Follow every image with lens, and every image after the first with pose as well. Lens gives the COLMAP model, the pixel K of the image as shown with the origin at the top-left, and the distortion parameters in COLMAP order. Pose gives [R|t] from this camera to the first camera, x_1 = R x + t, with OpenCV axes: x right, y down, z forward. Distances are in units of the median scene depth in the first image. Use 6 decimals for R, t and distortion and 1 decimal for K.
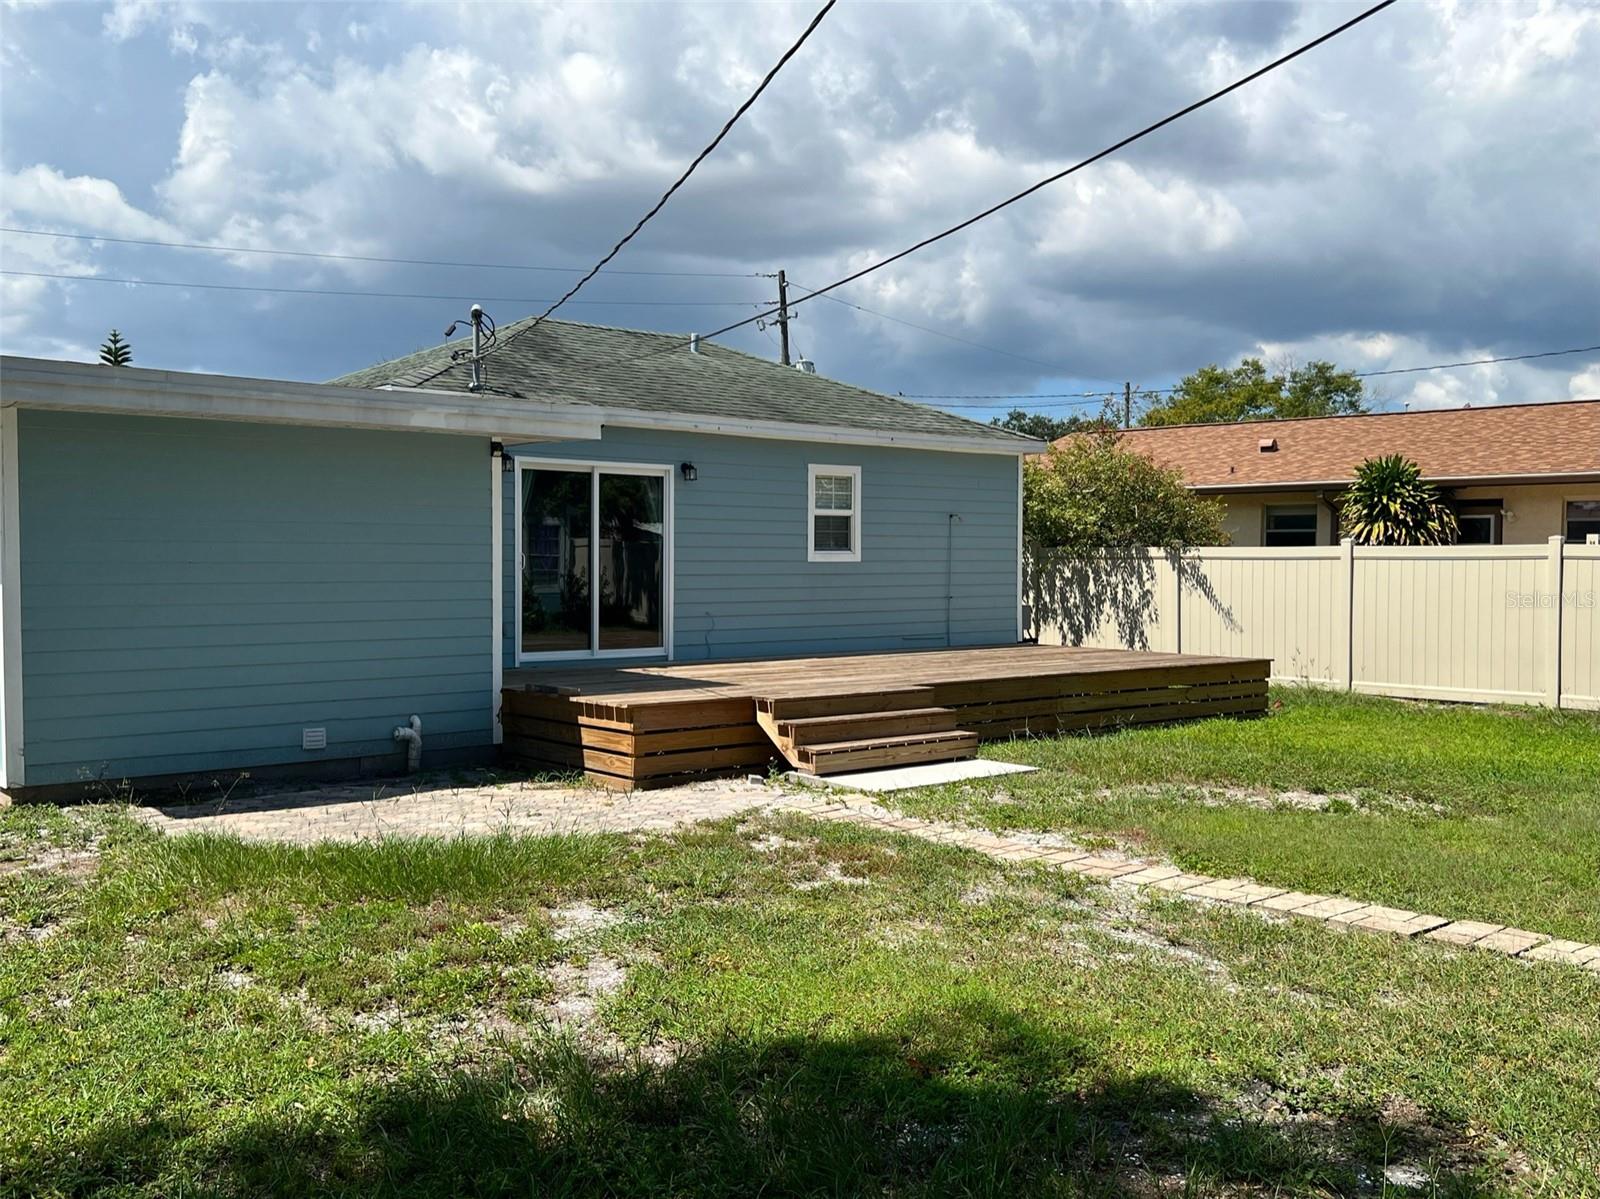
lens RADIAL K [[1440.6, 0, 790.7], [0, 1440.6, 591.5], [0, 0, 1]] dist [0.067113, -0.093885]
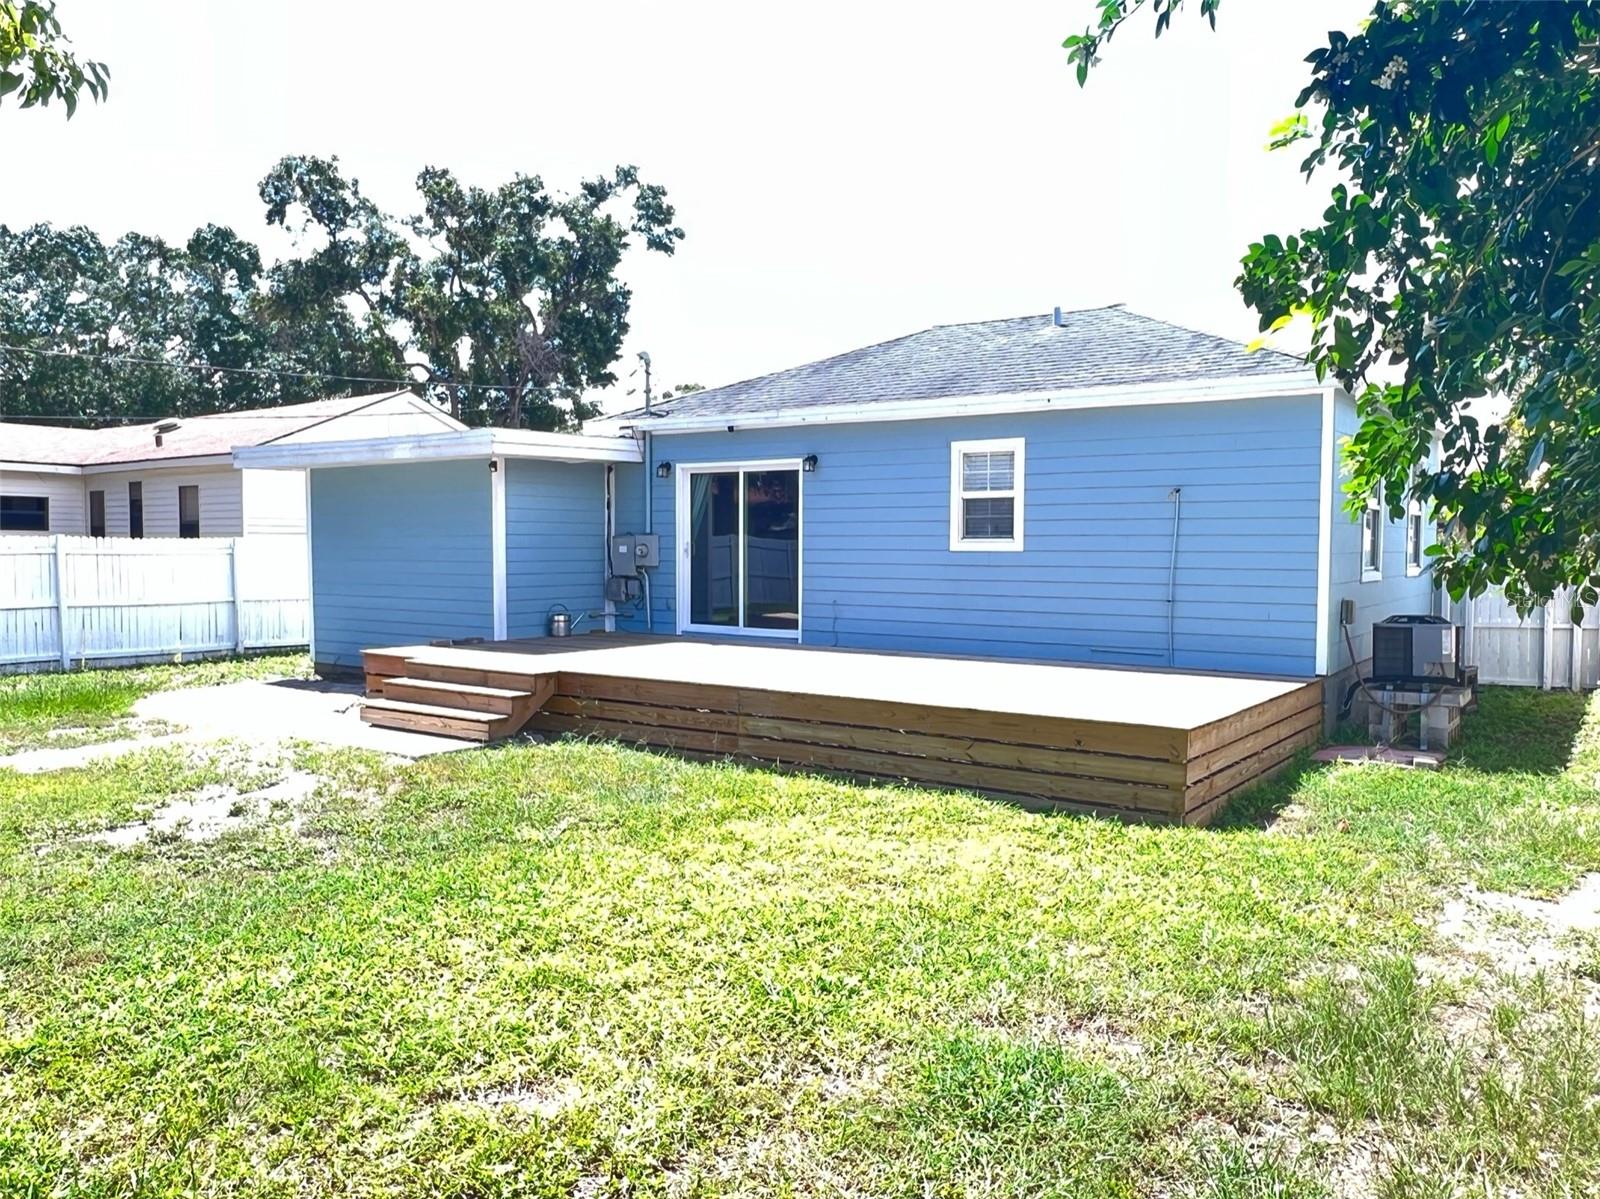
lens RADIAL K [[1212.1, 0, 795.9], [0, 1212.1, 603.1], [0, 0, 1]] dist [0.028132, -0.046358]
pose [[0.254248, 0.045608, -0.966063, 0.716321], [-0.025243, 0.998860, 0.040512, -0.016295], [0.966809, 0.014087, 0.255110, 0.707692]]
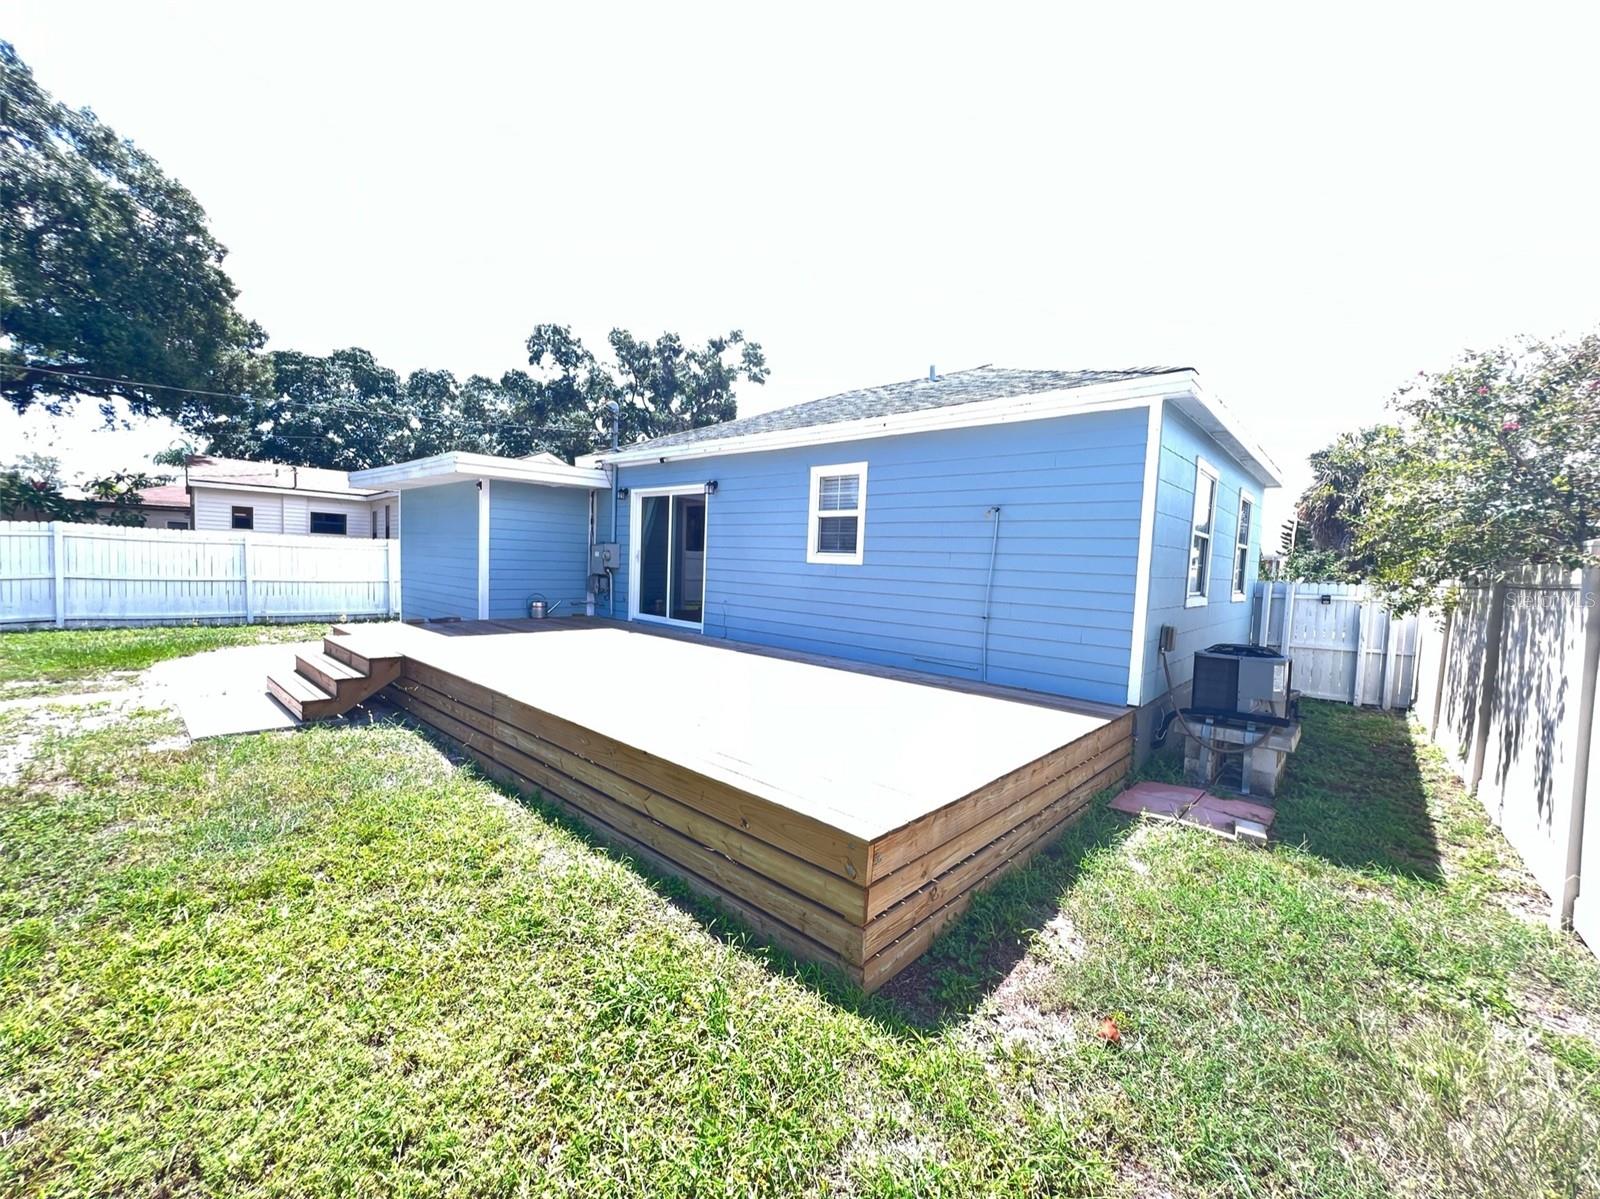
lens RADIAL K [[645.6, 0, 795.2], [0, 645.6, 599.5], [0, 0, 1]] dist [0.000878, -0.000067]
pose [[0.132606, 0.062389, -0.989203, 0.466131], [-0.063079, 0.996525, 0.054395, -0.018976], [0.989160, 0.055185, 0.136080, 0.922627]]
